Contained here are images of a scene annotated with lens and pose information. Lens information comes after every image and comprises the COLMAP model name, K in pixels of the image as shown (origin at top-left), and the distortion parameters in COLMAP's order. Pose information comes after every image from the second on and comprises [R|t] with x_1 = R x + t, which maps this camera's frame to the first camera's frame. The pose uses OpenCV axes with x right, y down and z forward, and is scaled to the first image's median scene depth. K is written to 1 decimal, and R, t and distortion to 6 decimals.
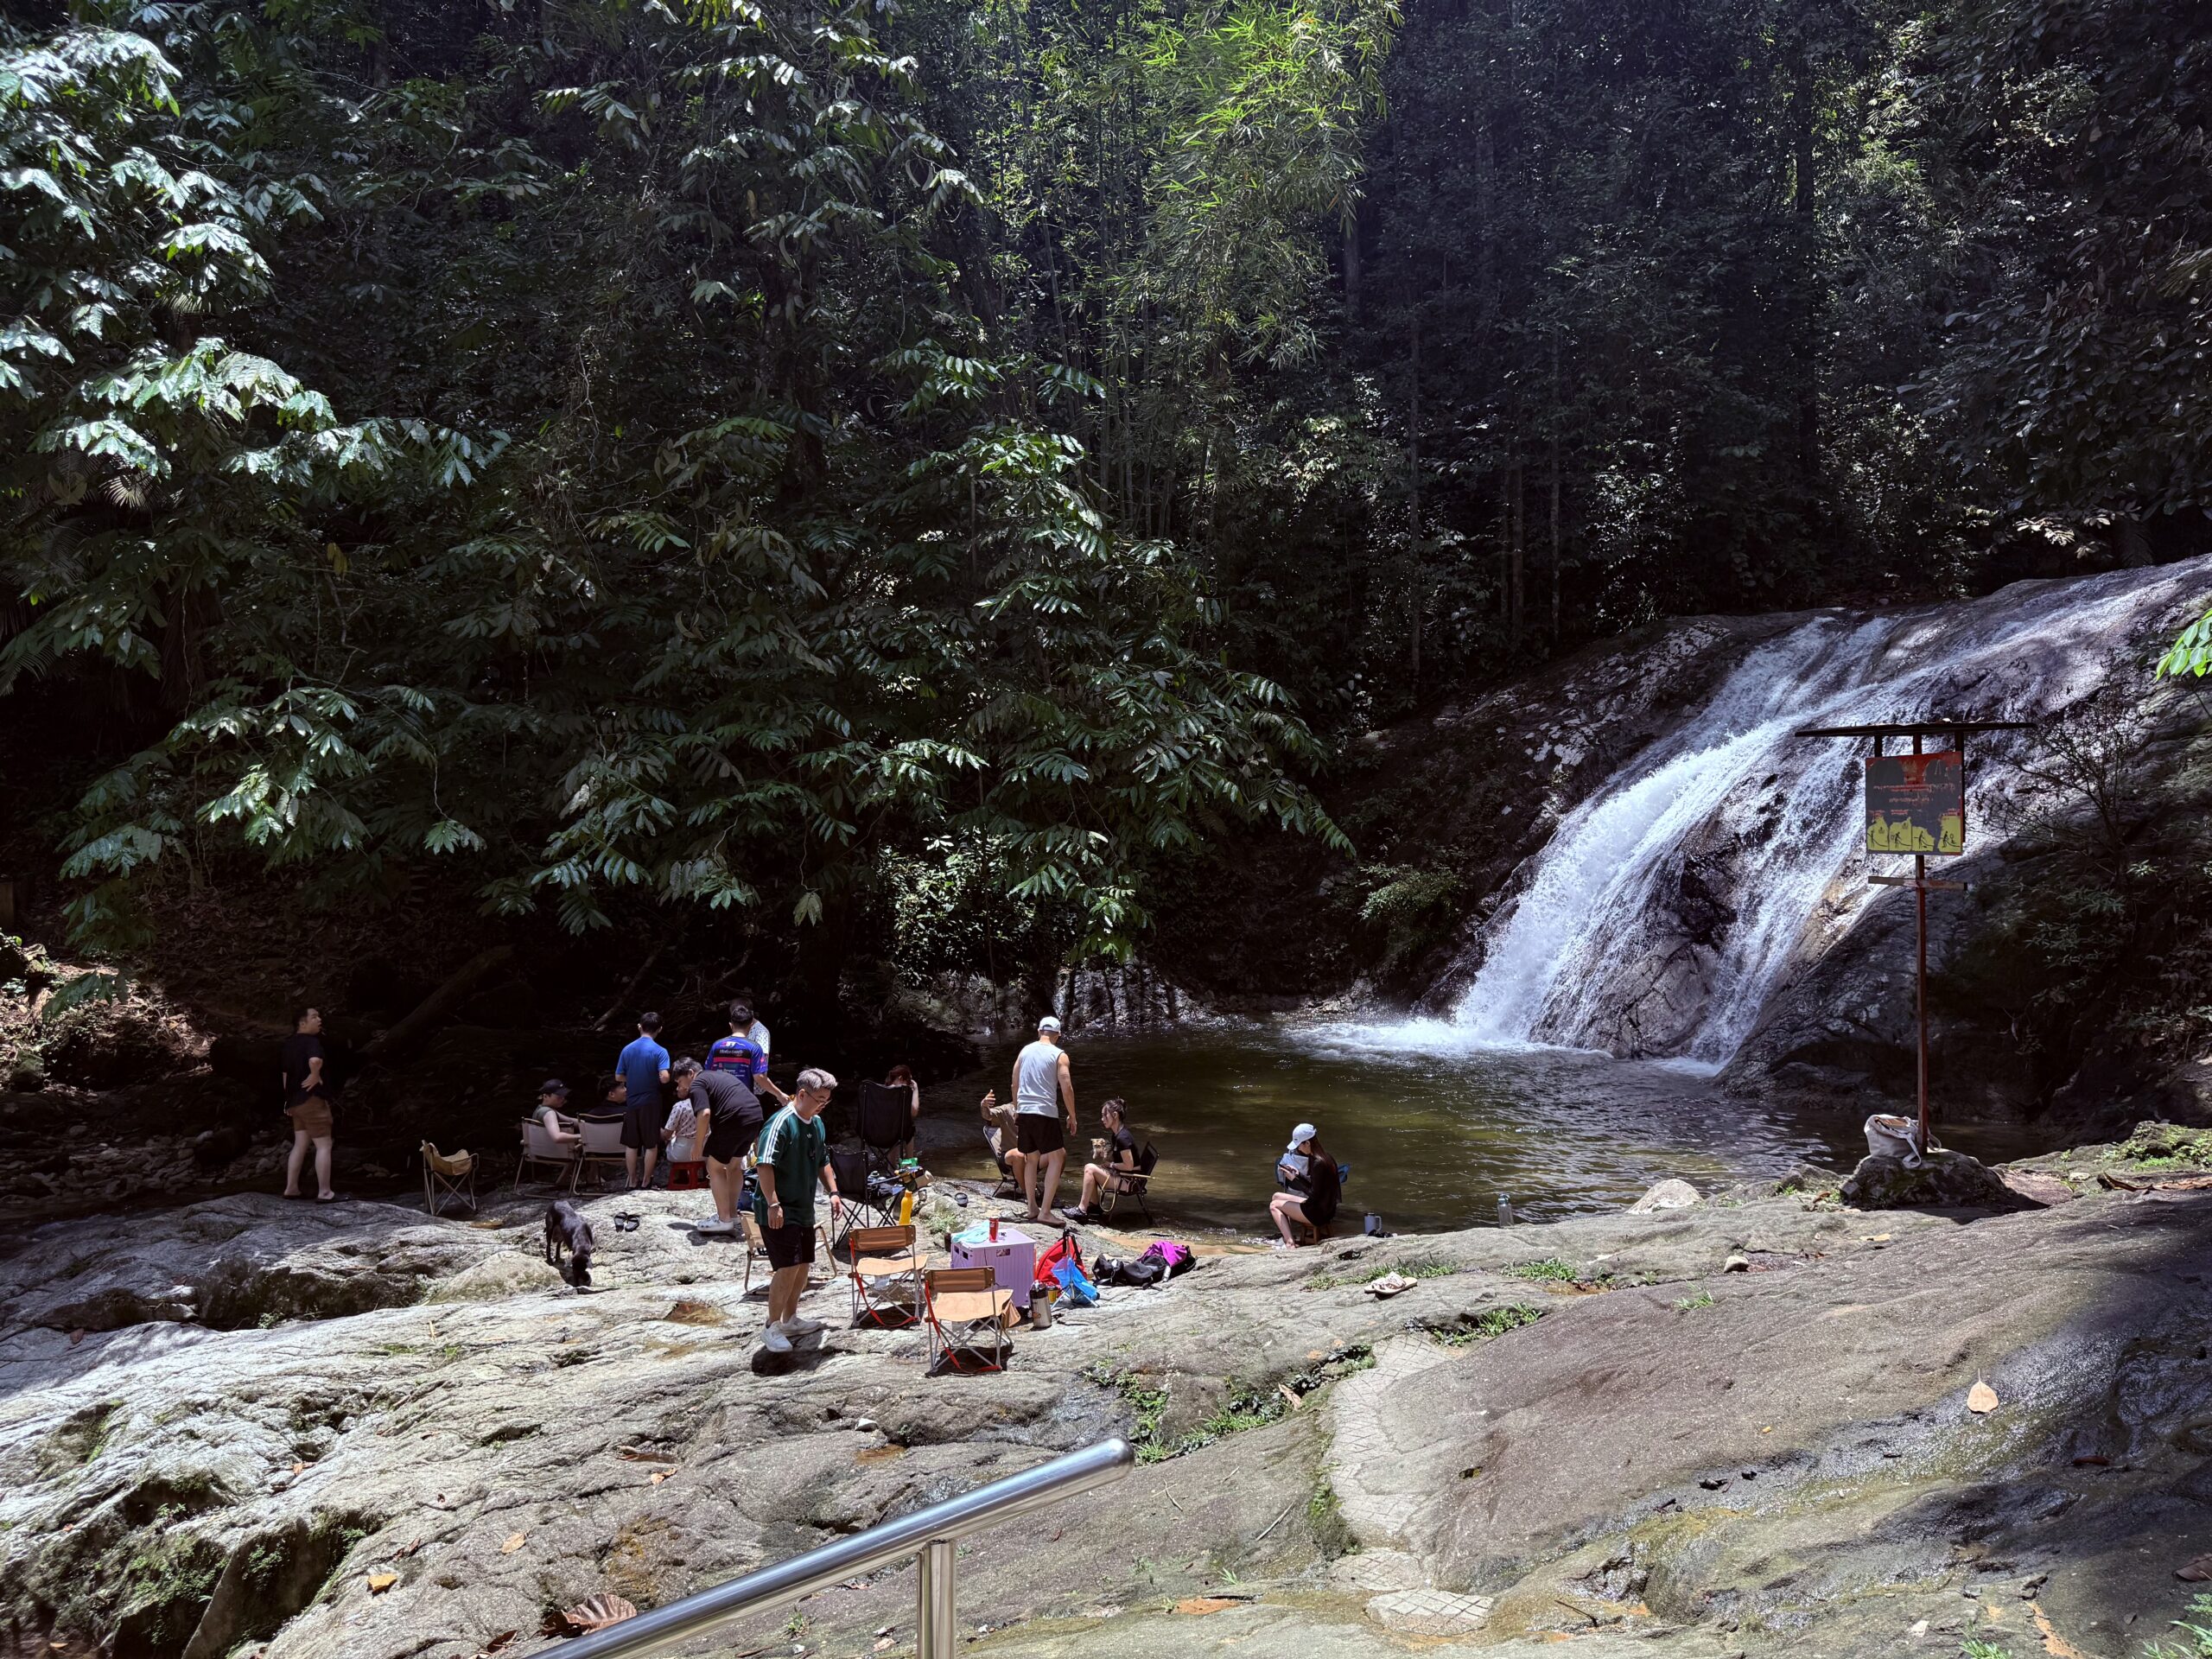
lens RADIAL K [[1510.3, 0, 1106.2], [0, 1510.3, 859.4], [0, 0, 1]] dist [0.108680, -0.173172]
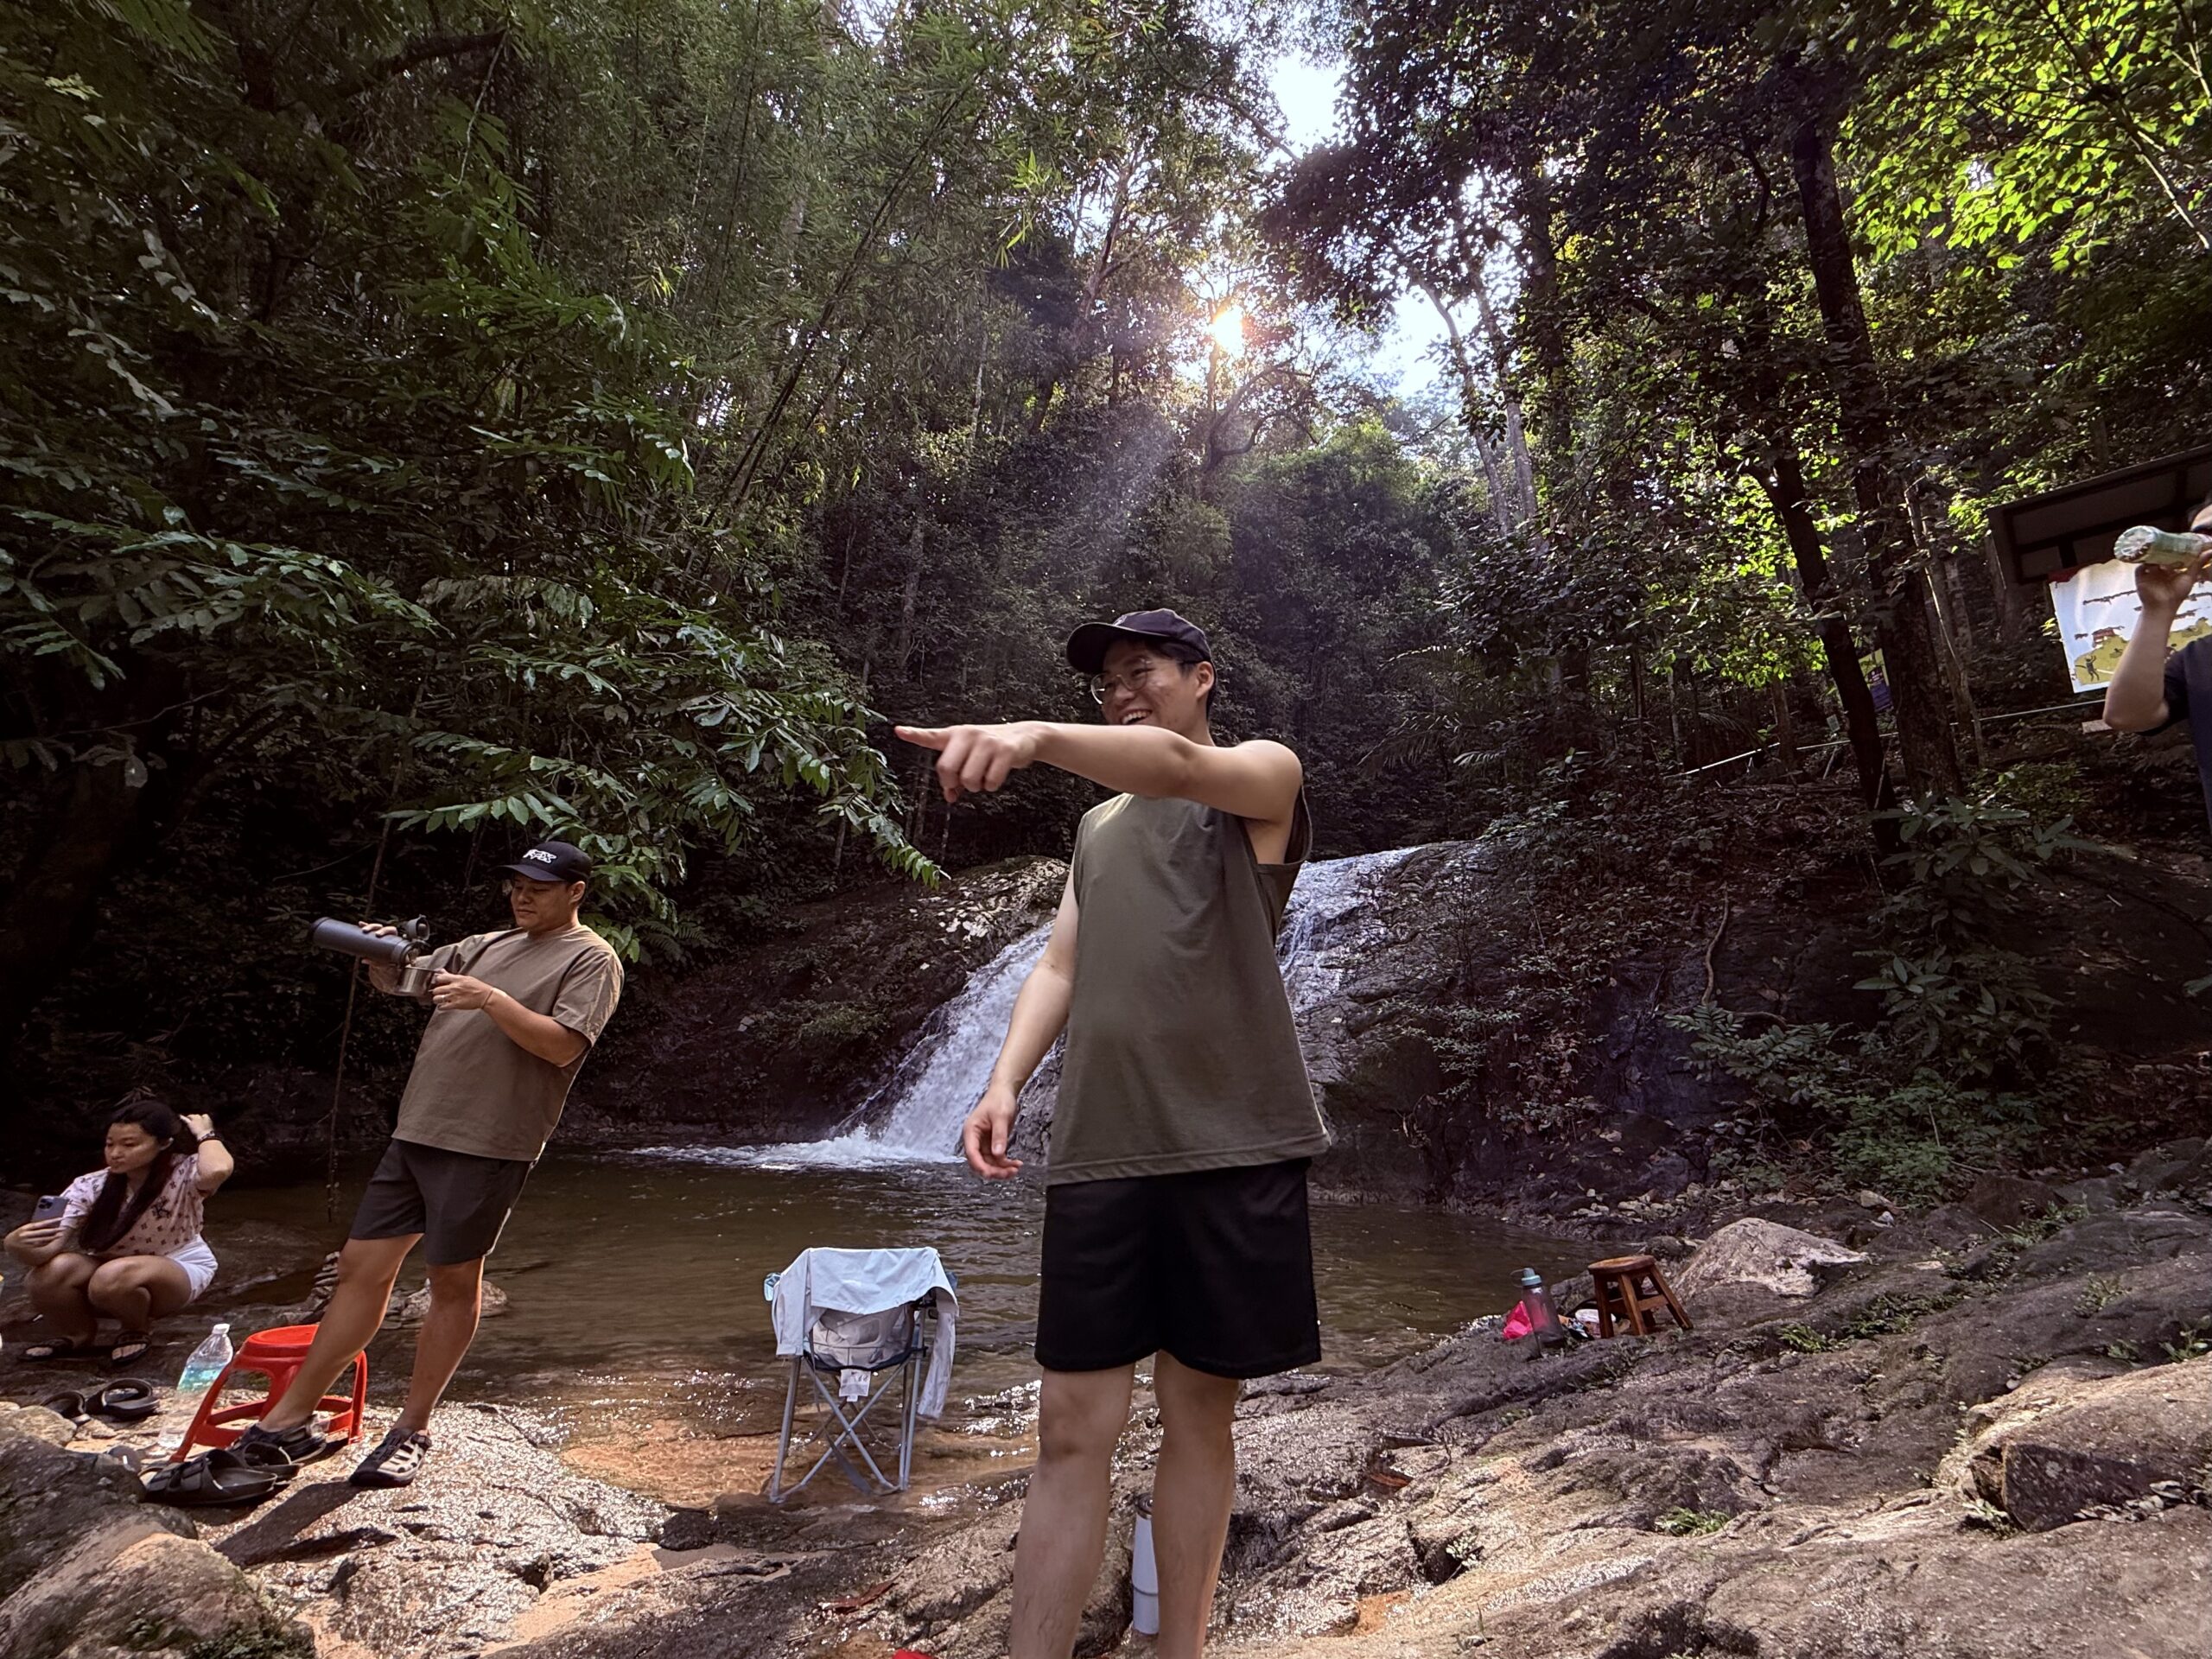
lens RADIAL K [[923.4, 0, 1159.0], [0, 923.4, 827.0], [0, 0, 1]] dist [-0.002739, -0.000126]
pose [[0.796340, 0.215566, 0.565132, -0.026274], [-0.052849, 0.955560, -0.290022, 0.064634], [-0.602537, 0.201089, 0.772343, 0.300154]]
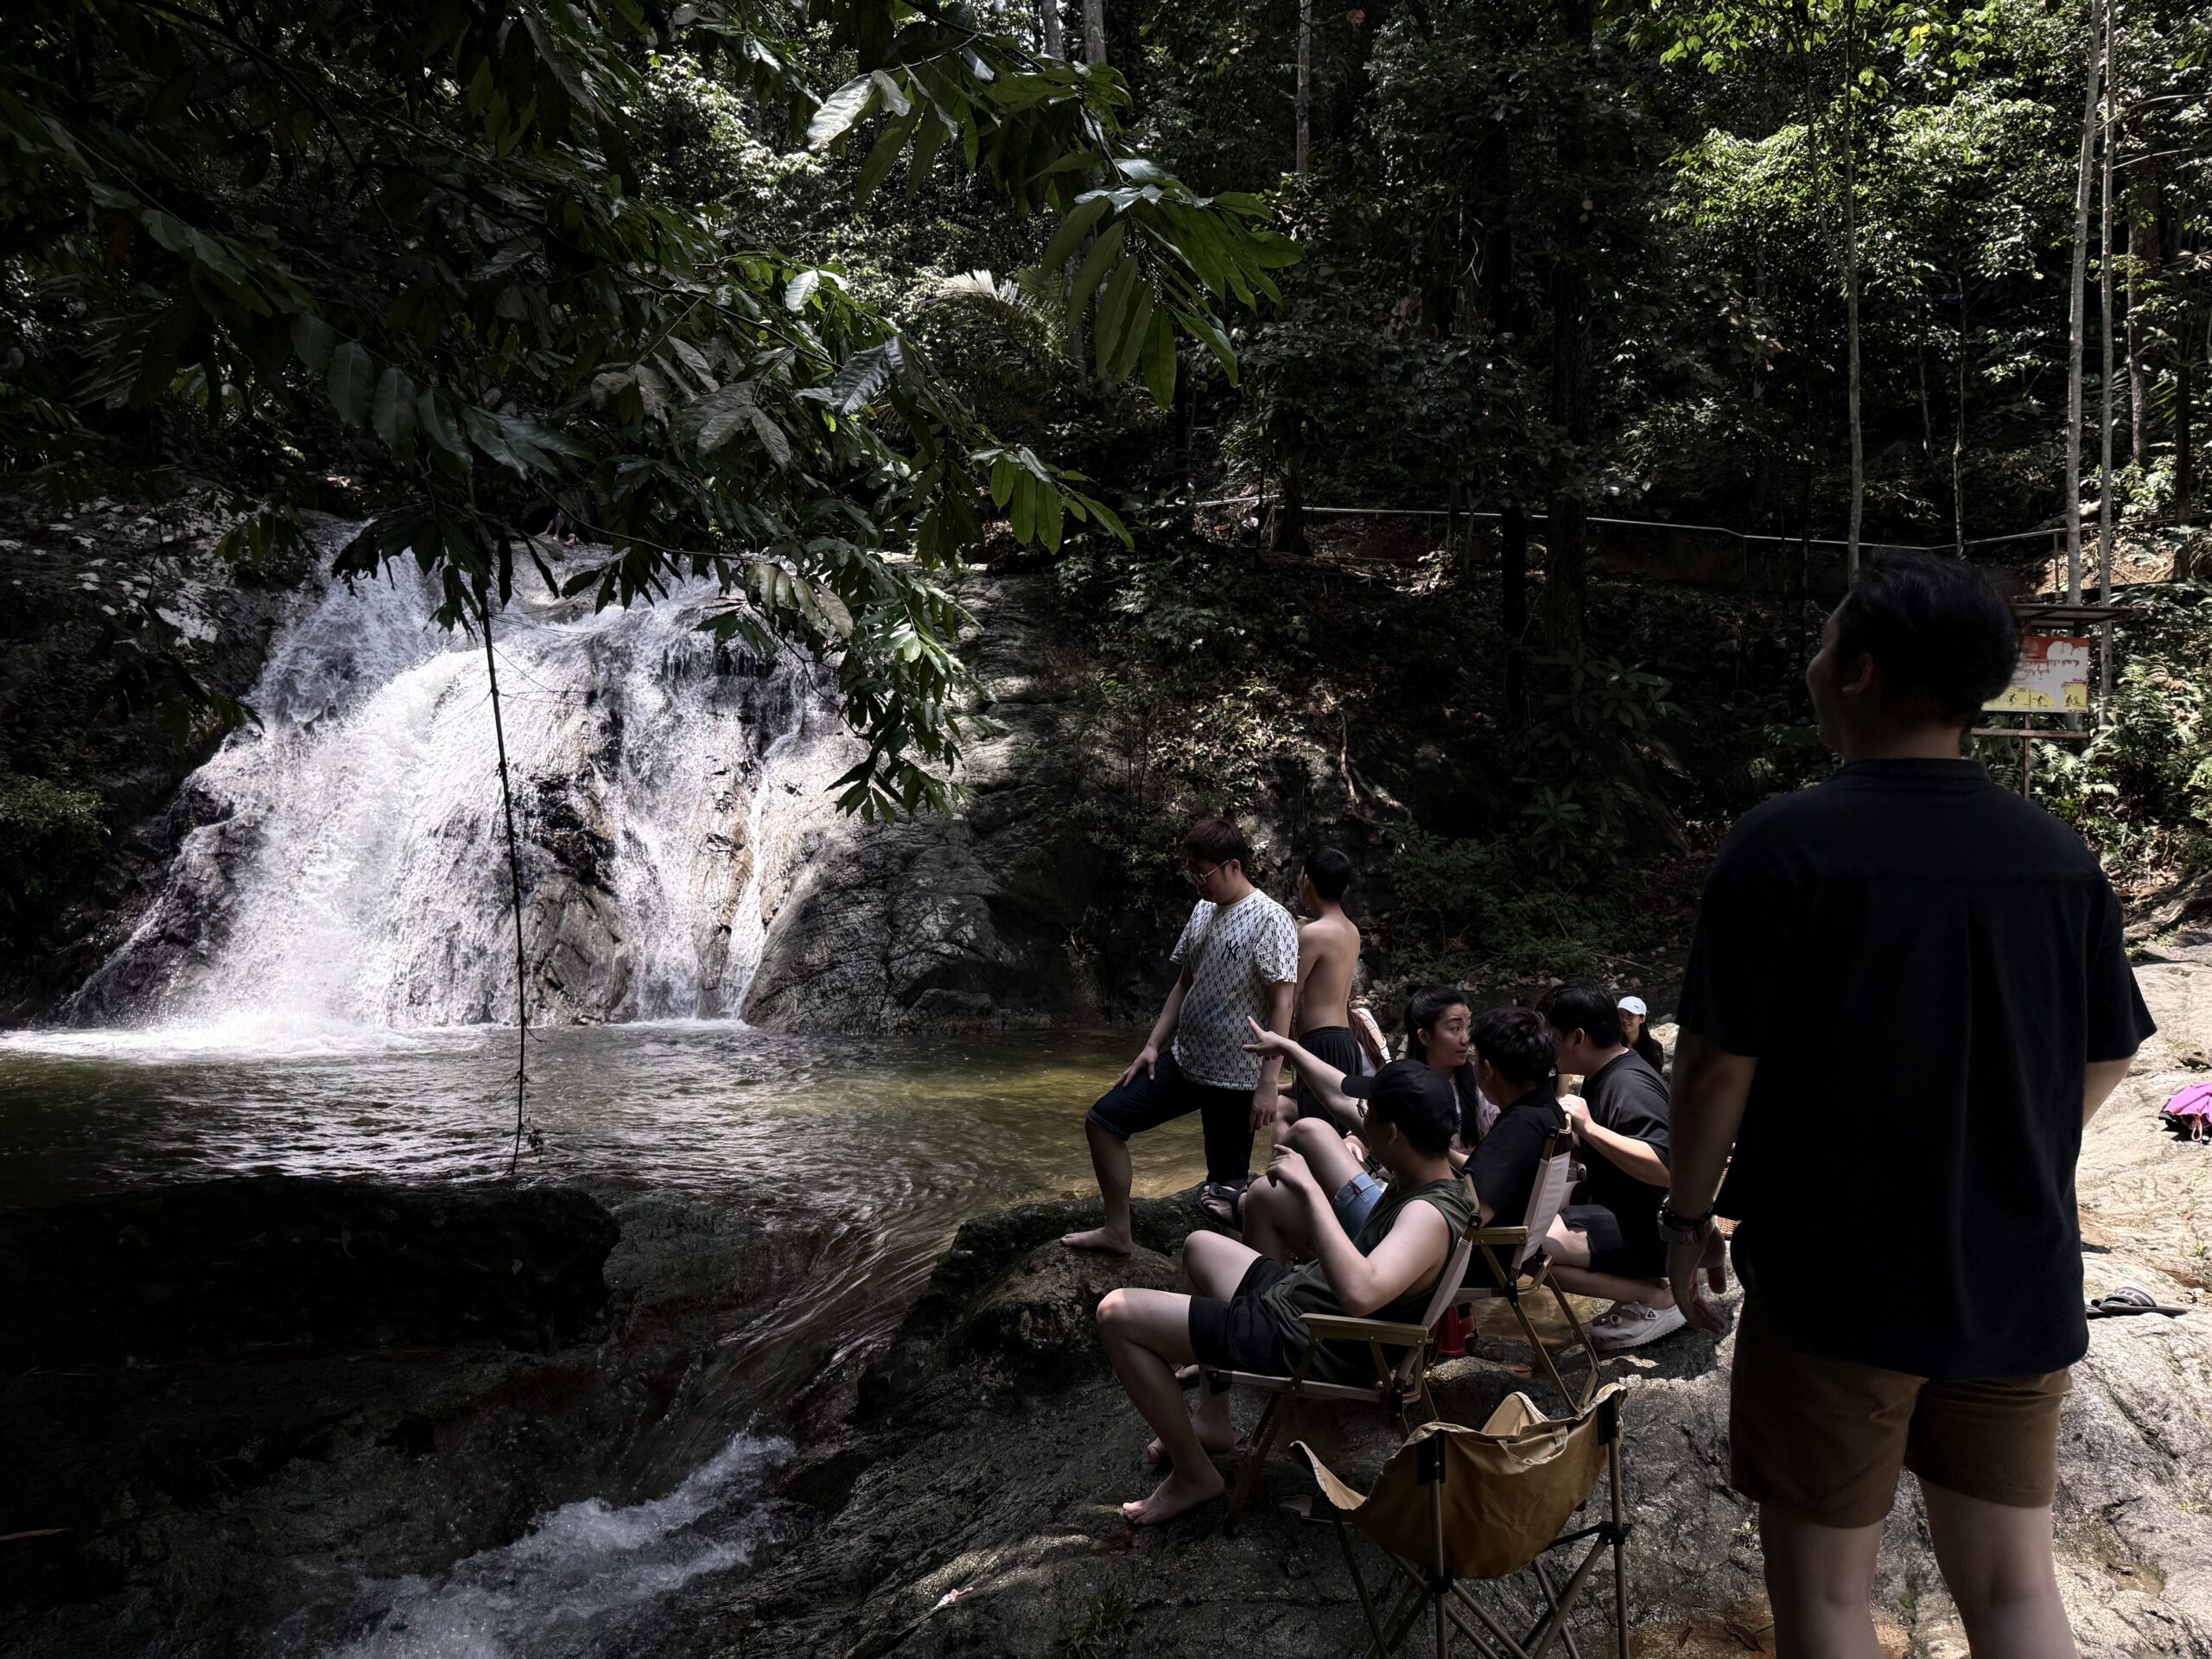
lens RADIAL K [[1540.8, 0, 1106.0], [0, 1540.8, 829.5], [0, 0, 1]] dist [0.092058, -0.116862]
pose [[0.189379, 0.059968, 0.980071, -0.299915], [-0.012876, 0.998199, -0.058590, 0.057958], [-0.981820, -0.001524, 0.189810, 0.467760]]
